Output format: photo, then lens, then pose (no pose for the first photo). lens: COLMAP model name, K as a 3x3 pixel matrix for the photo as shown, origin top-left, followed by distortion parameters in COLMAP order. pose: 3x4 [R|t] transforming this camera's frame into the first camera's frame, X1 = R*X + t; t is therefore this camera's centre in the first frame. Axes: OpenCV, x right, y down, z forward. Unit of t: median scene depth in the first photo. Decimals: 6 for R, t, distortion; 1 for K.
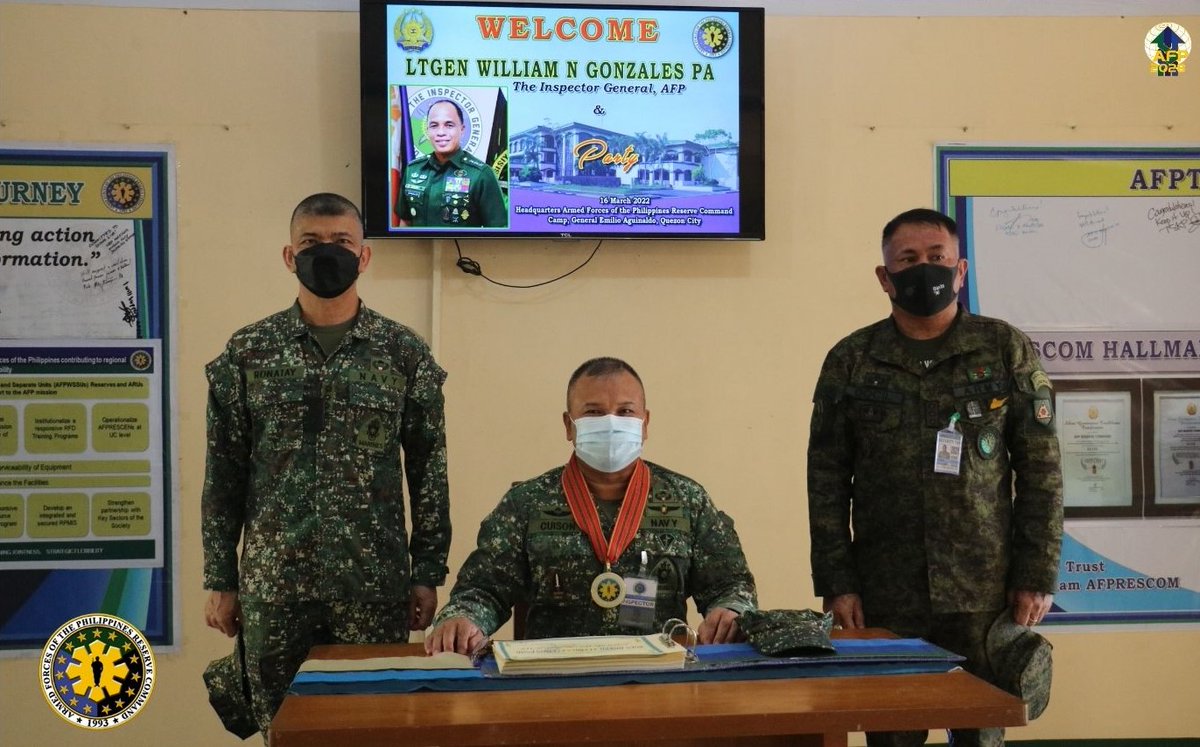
lens RADIAL K [[3609.5, 0, 599.5], [0, 3609.5, 384.6], [0, 0, 1]] dist [0.436129, 0.000000]
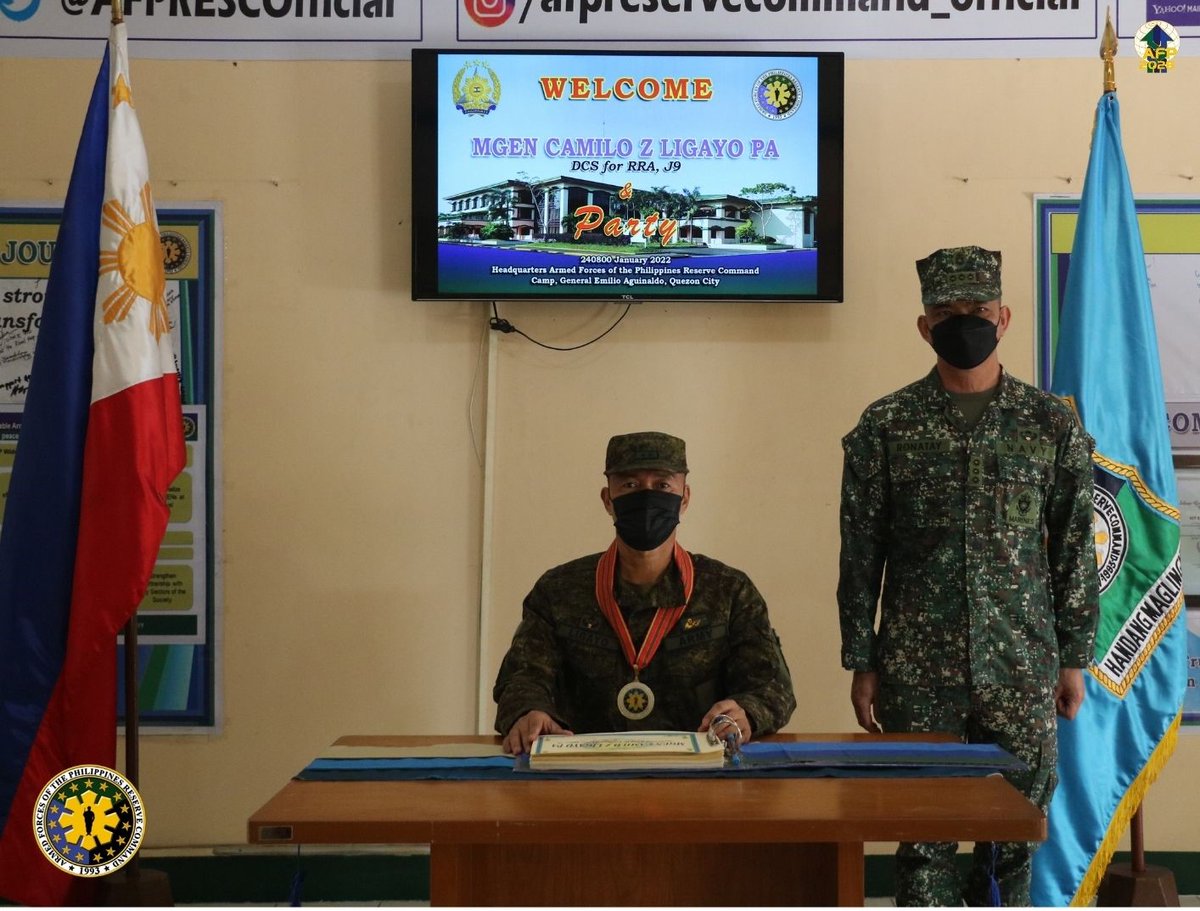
lens RADIAL K [[3790.8, 0, 601.1], [0, 3790.8, 444.2], [0, 0, 1]] dist [0.701684, 0.000000]
pose [[0.984959, 0.007094, -0.172645, 0.155672], [-0.007715, 0.999966, -0.002924, -0.000167], [0.172618, 0.004212, 0.984980, 0.027097]]
